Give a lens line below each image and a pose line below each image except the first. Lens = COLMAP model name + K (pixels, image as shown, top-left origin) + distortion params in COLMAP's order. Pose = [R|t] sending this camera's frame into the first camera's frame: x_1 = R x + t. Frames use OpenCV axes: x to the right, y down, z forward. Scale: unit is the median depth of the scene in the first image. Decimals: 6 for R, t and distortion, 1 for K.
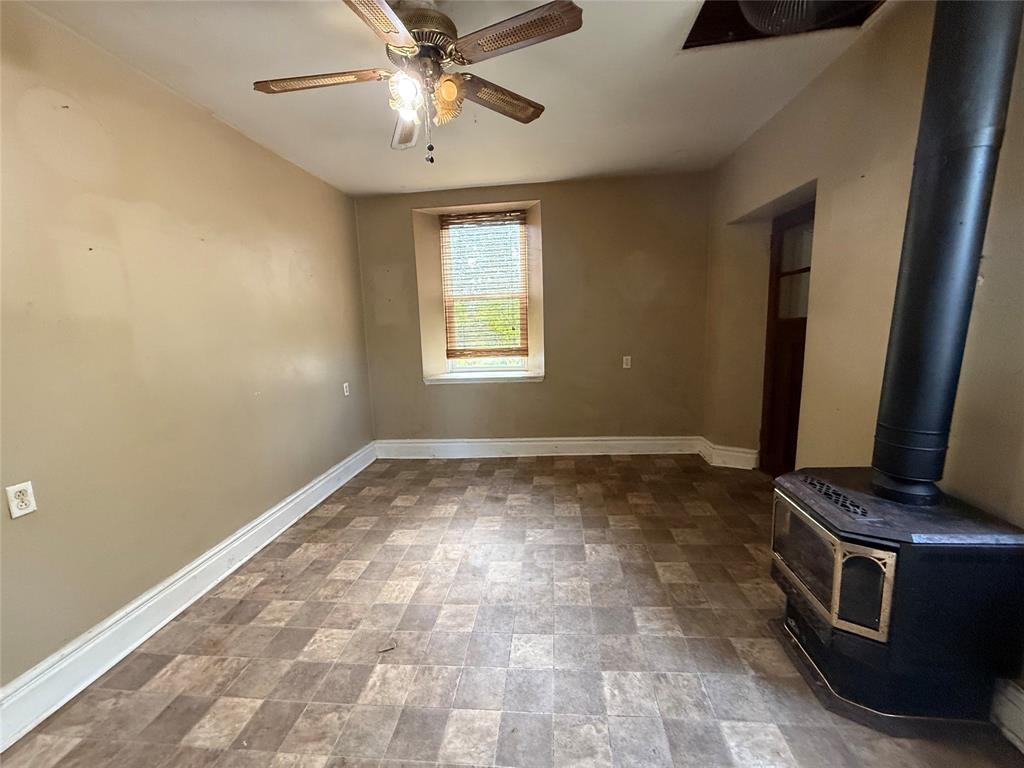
lens RADIAL K [[406.8, 0, 512.0], [0, 406.8, 384.0], [0, 0, 1]] dist [-0.000415, -0.000201]
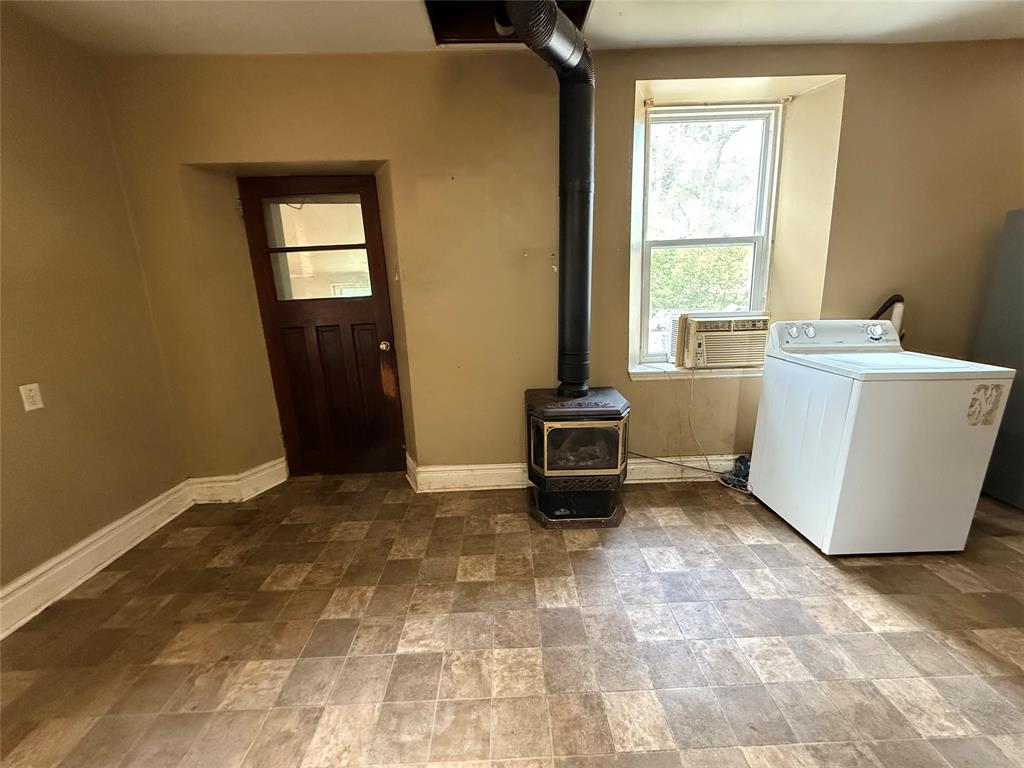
lens RADIAL K [[411.1, 0, 512.0], [0, 411.1, 384.0], [0, 0, 1]] dist [0.002114, 0.000067]
pose [[-0.123455, -0.180778, 0.975745, -0.312375], [0.192464, 0.960234, 0.202256, -0.075392], [-0.973507, 0.212765, -0.083752, 0.656642]]
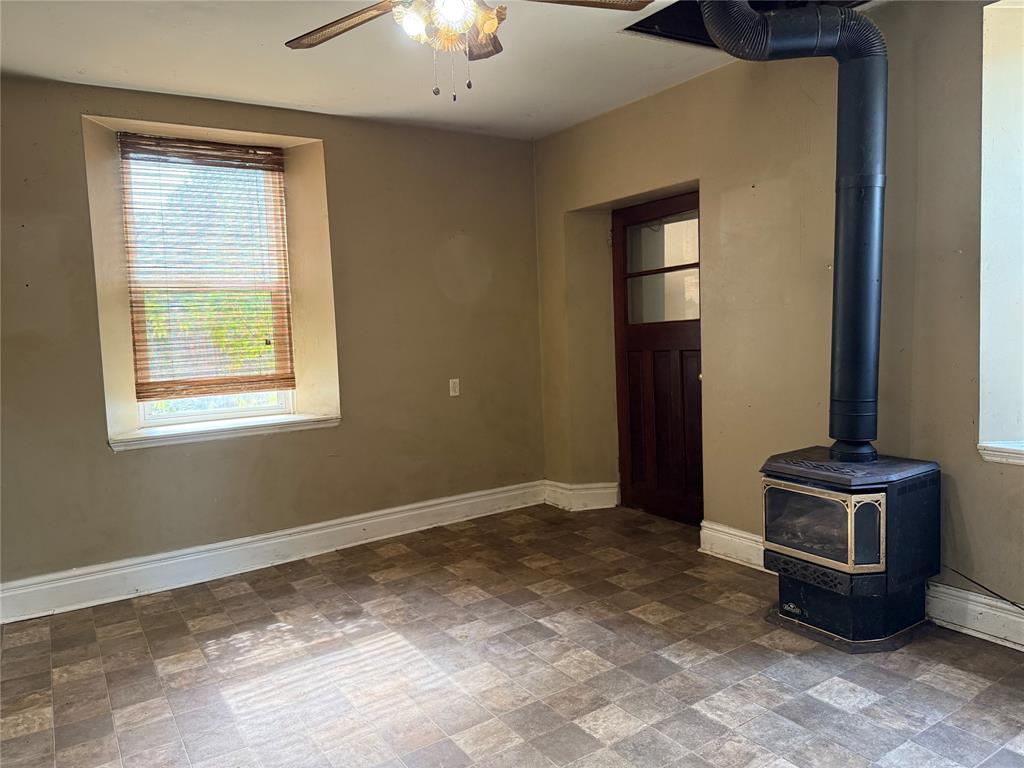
lens RADIAL K [[720.1, 0, 509.5], [0, 720.1, 387.3], [0, 0, 1]] dist [0.091218, -0.146127]
pose [[0.780155, -0.046912, 0.623824, -0.543277], [0.107932, 0.992324, -0.060357, 0.041469], [-0.616205, 0.114418, 0.779231, -0.032551]]
